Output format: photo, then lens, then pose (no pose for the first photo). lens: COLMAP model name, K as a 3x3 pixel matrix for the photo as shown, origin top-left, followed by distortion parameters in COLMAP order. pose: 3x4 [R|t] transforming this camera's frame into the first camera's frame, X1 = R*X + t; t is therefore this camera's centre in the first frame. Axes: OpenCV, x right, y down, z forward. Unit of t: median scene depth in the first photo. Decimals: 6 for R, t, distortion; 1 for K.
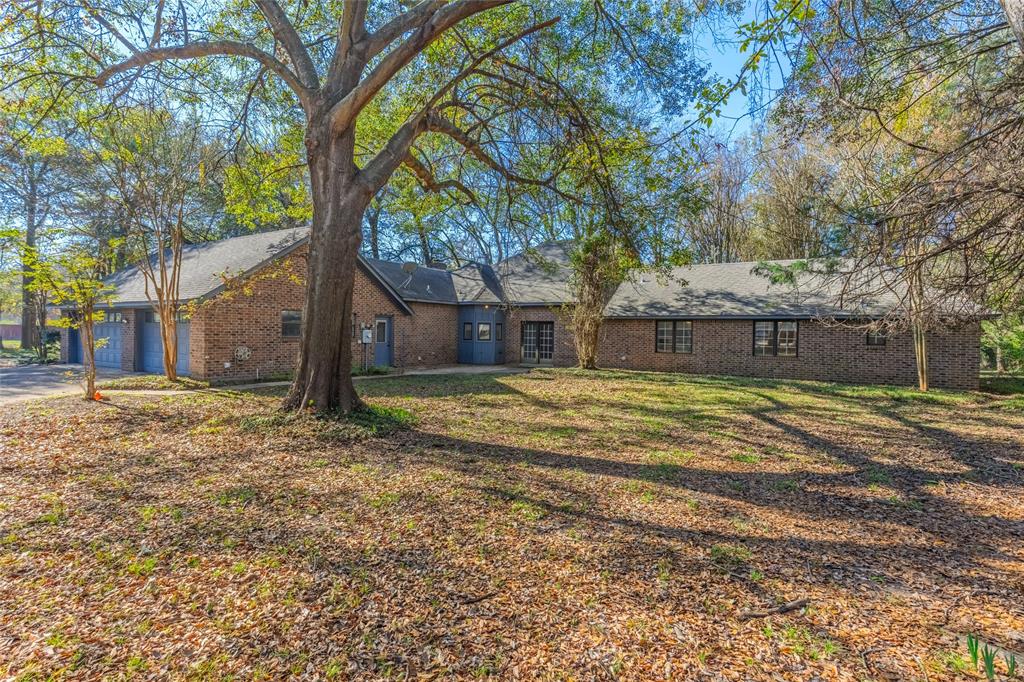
lens RADIAL K [[497.3, 0, 511.3], [0, 497.3, 344.4], [0, 0, 1]] dist [-0.013226, -0.000100]
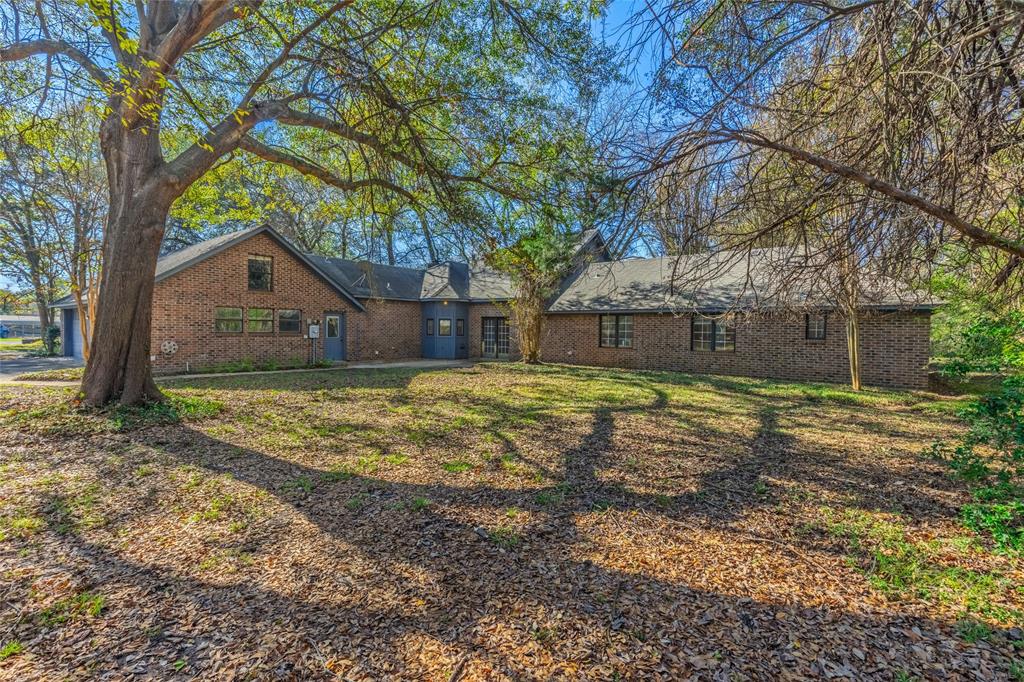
lens RADIAL K [[461.5, 0, 512.5], [0, 461.5, 340.4], [0, 0, 1]] dist [0.002180, -0.000473]
pose [[0.994600, -0.000629, -0.103782, 0.218166], [0.000566, 1.000000, -0.000637, 0.003018], [0.103783, 0.000574, 0.994600, 0.068419]]
